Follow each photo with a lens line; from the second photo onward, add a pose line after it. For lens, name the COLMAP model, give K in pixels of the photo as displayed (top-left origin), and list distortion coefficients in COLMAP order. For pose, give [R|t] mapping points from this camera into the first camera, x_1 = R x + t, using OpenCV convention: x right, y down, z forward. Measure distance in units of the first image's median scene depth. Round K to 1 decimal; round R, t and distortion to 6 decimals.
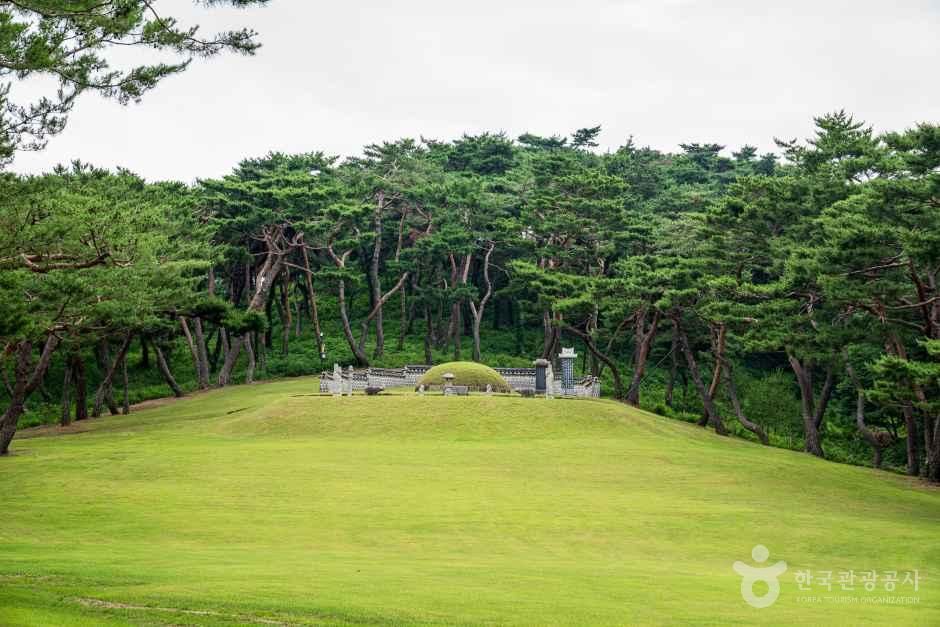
lens RADIAL K [[1737.8, 0, 470.0], [0, 1737.8, 313.5], [0, 0, 1]] dist [0.266996, 0.291687]
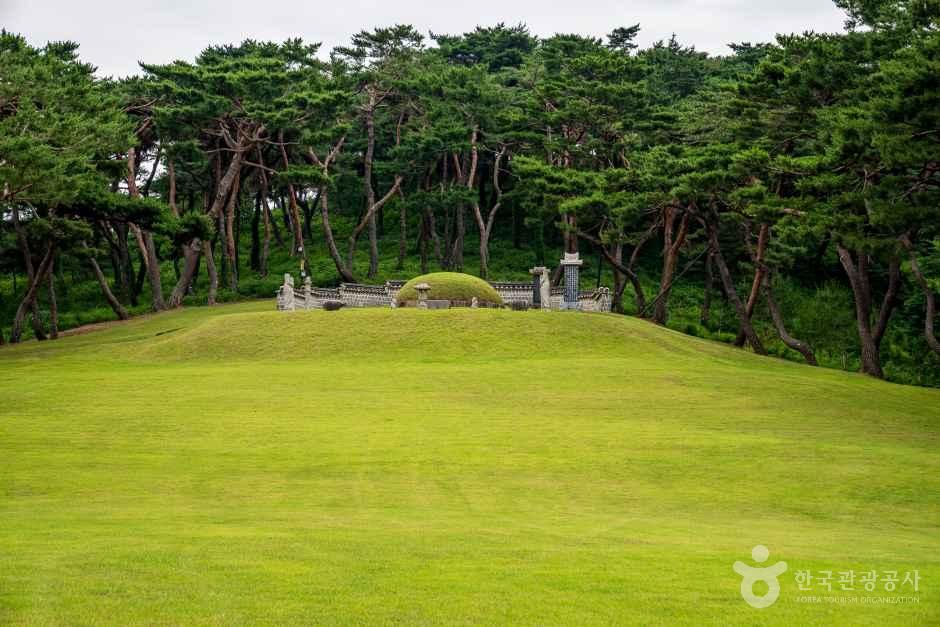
lens RADIAL K [[1737.8, 0, 470.0], [0, 1737.8, 313.5], [0, 0, 1]] dist [0.266996, 0.291687]
pose [[0.999184, -0.012408, -0.038427, 0.038947], [0.013642, 0.999394, 0.032032, 0.021188], [0.038006, -0.032530, 0.998748, 0.167942]]
